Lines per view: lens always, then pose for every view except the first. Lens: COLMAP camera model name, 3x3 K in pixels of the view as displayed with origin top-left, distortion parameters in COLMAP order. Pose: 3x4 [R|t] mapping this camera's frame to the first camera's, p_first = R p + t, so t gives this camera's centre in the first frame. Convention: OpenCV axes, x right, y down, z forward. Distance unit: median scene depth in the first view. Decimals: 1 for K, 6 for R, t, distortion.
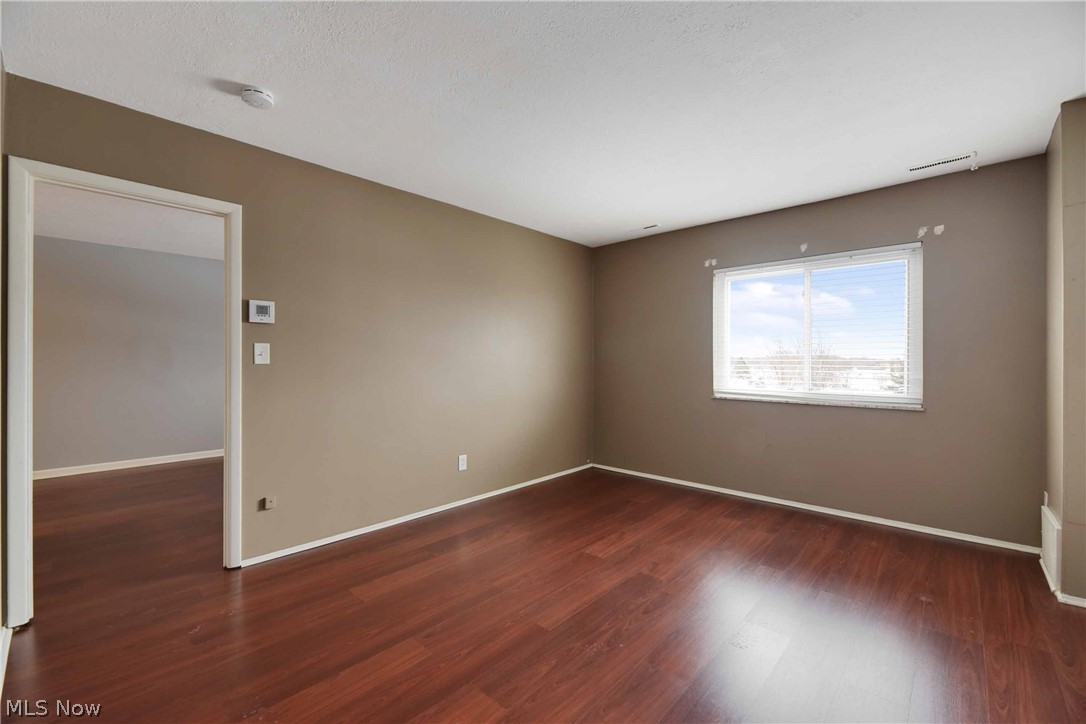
lens RADIAL K [[446.1, 0, 550.7], [0, 446.1, 361.9], [0, 0, 1]] dist [-0.001803, -0.000155]
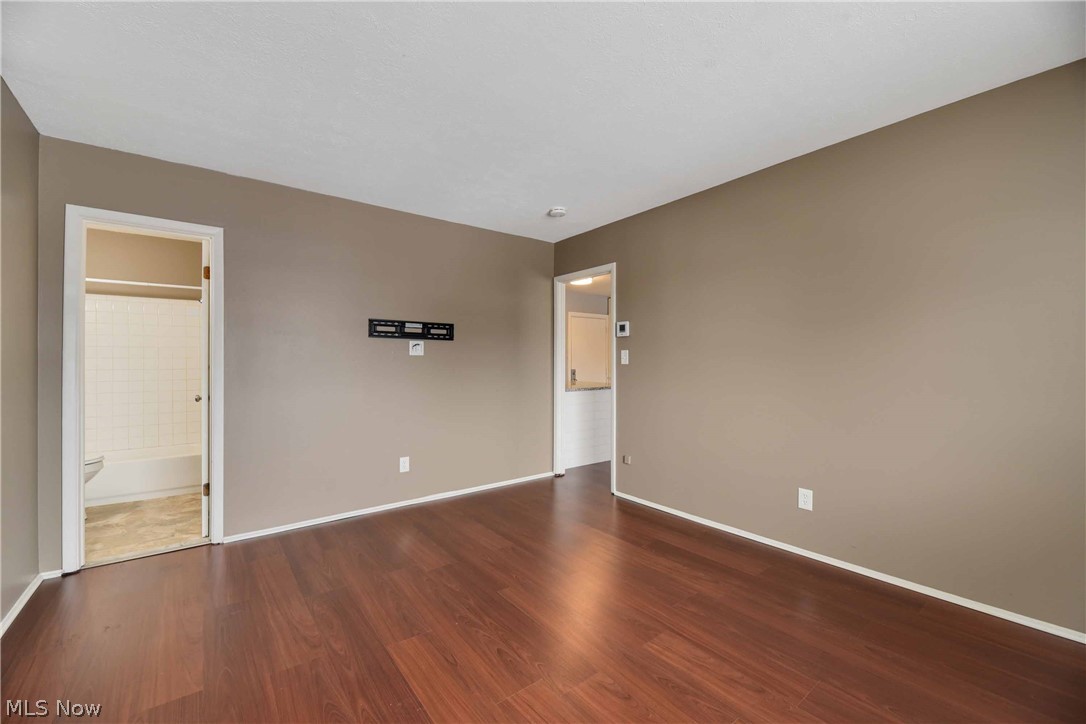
lens RADIAL K [[446.1, 0, 550.7], [0, 446.1, 361.9], [0, 0, 1]] dist [-0.001803, -0.000155]
pose [[-0.166911, -0.001428, -0.985971, 0.858652], [0.000351, 0.999999, -0.001508, -0.001395], [0.985972, -0.000598, -0.166911, 1.012532]]
